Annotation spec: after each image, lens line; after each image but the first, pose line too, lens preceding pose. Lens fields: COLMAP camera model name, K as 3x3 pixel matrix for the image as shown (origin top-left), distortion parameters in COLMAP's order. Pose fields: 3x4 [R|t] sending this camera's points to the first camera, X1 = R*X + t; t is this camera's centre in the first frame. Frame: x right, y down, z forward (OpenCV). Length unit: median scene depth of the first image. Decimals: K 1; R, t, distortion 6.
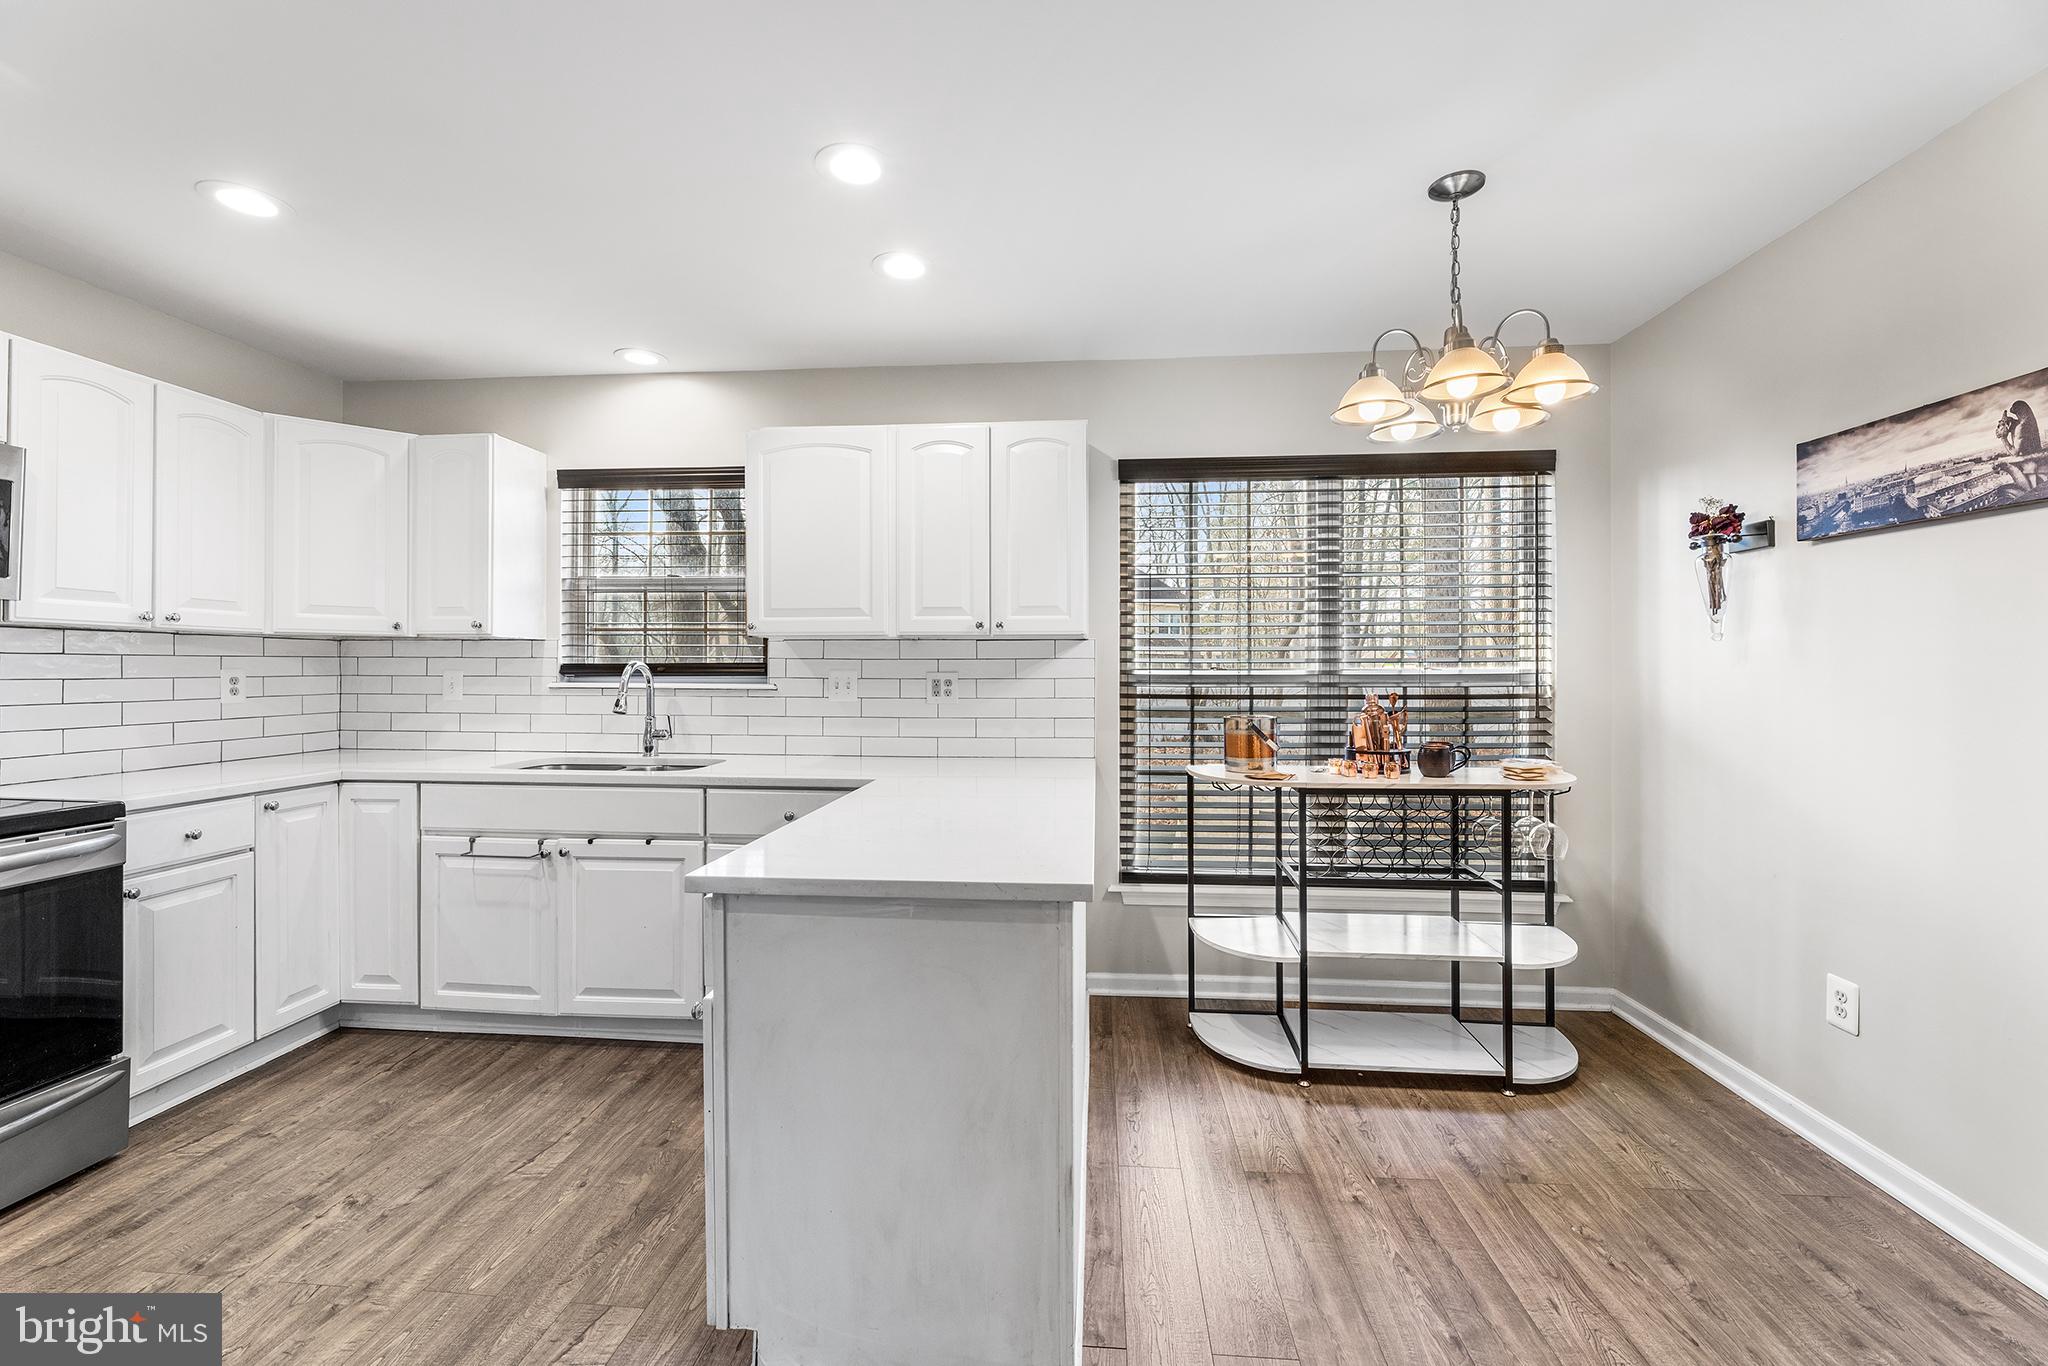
lens RADIAL K [[833.6, 0, 1024.9], [0, 833.6, 669.2], [0, 0, 1]] dist [0.003618, -0.000961]
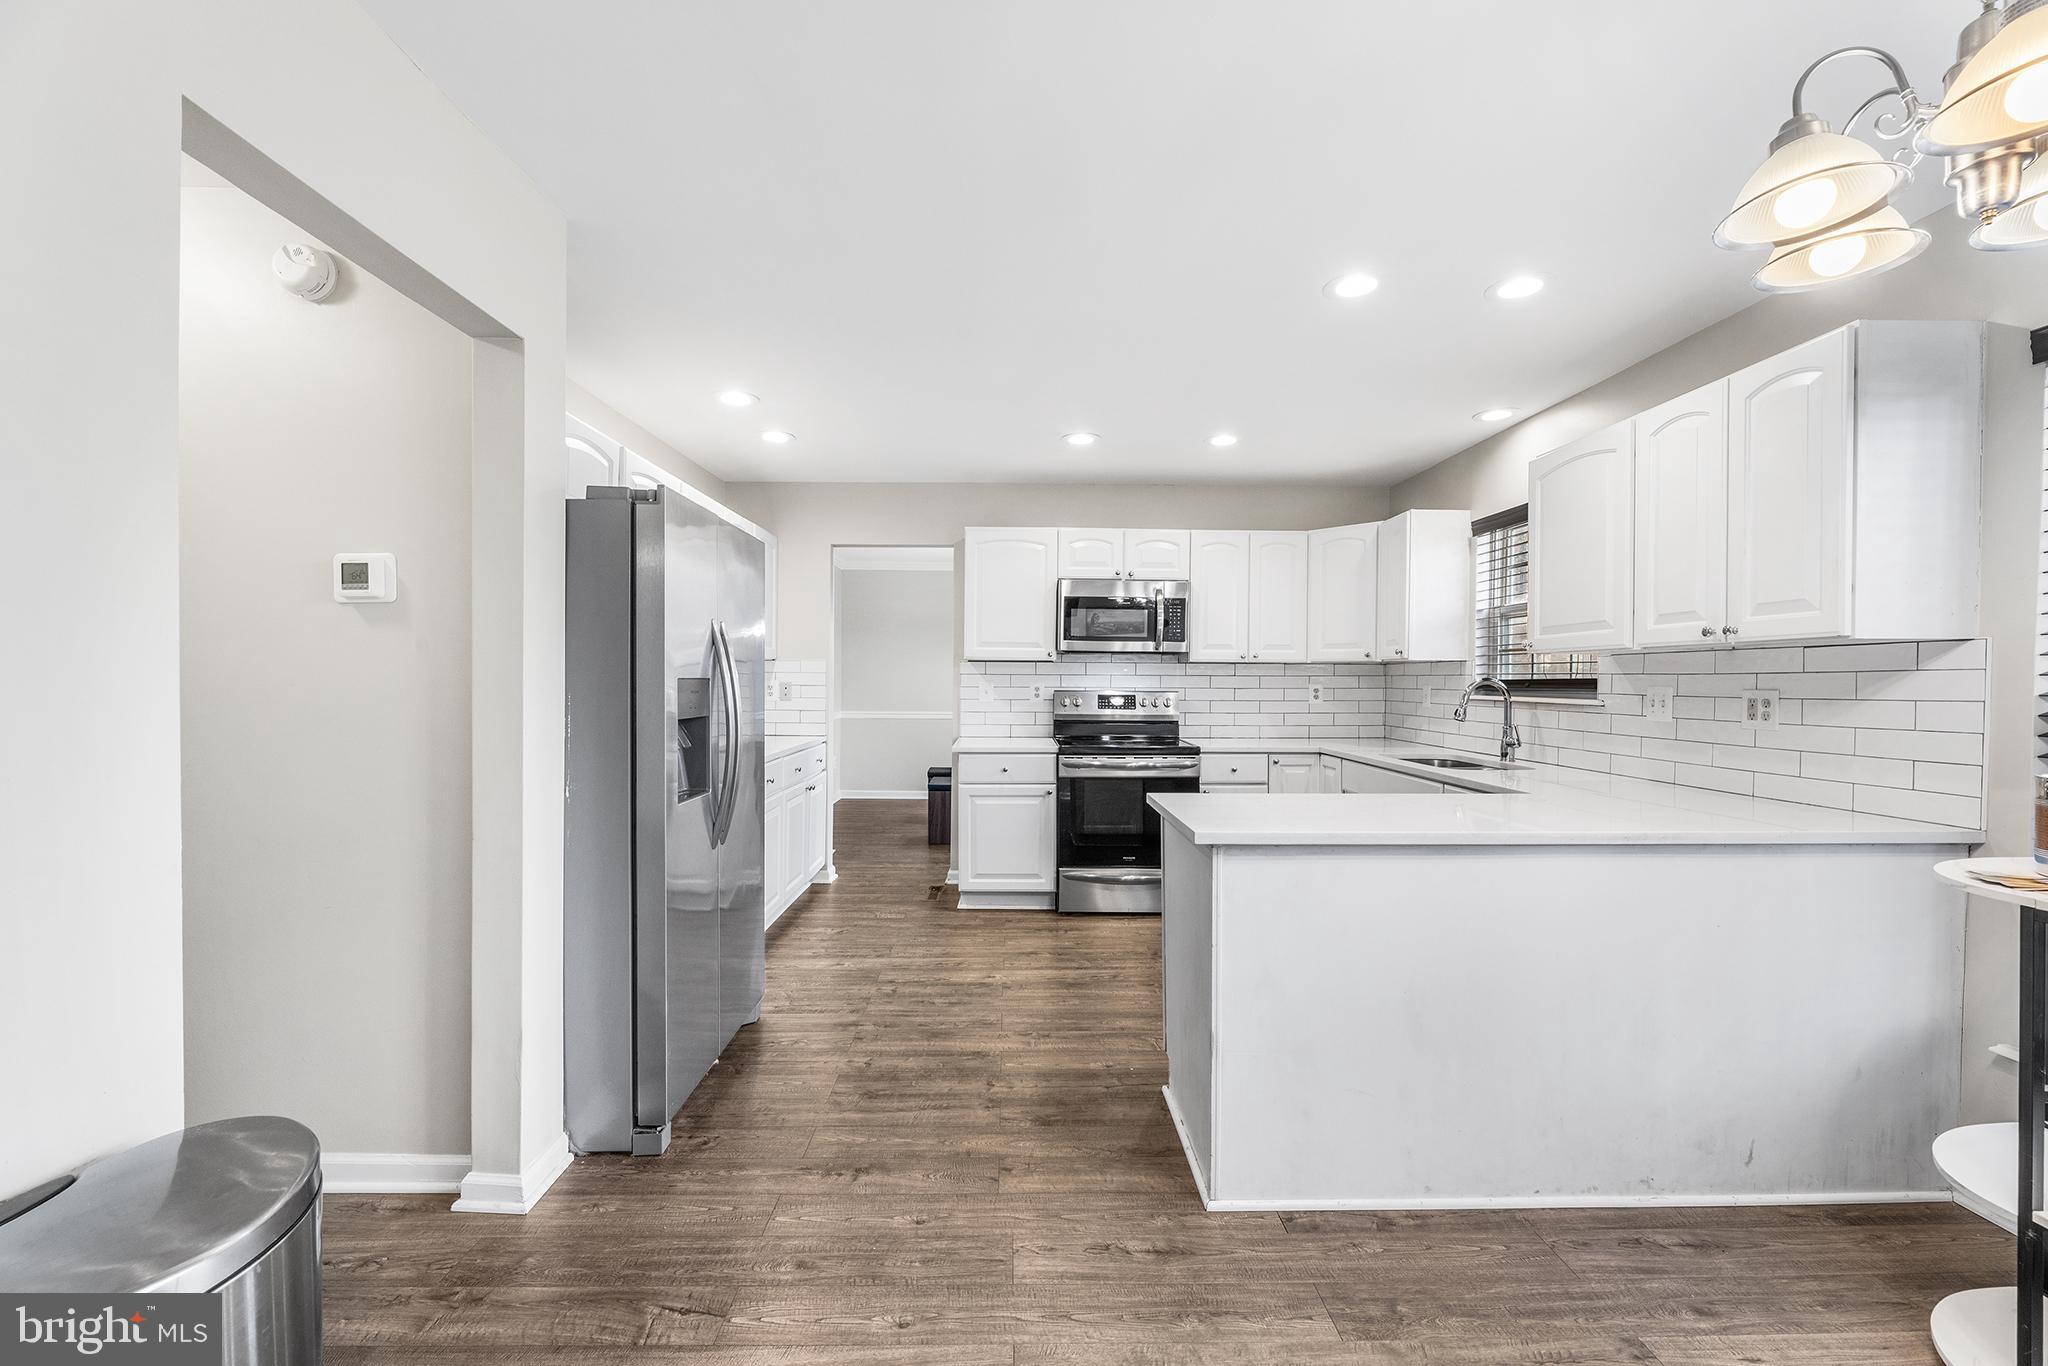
lens RADIAL K [[833.6, 0, 1028.6], [0, 833.6, 695.1], [0, 0, 1]] dist [0.003618, -0.000961]
pose [[0.112373, 0.016082, -0.993536, 0.681746], [-0.004121, 0.999868, 0.015718, -0.001047], [0.993658, 0.002328, 0.112425, 0.250110]]
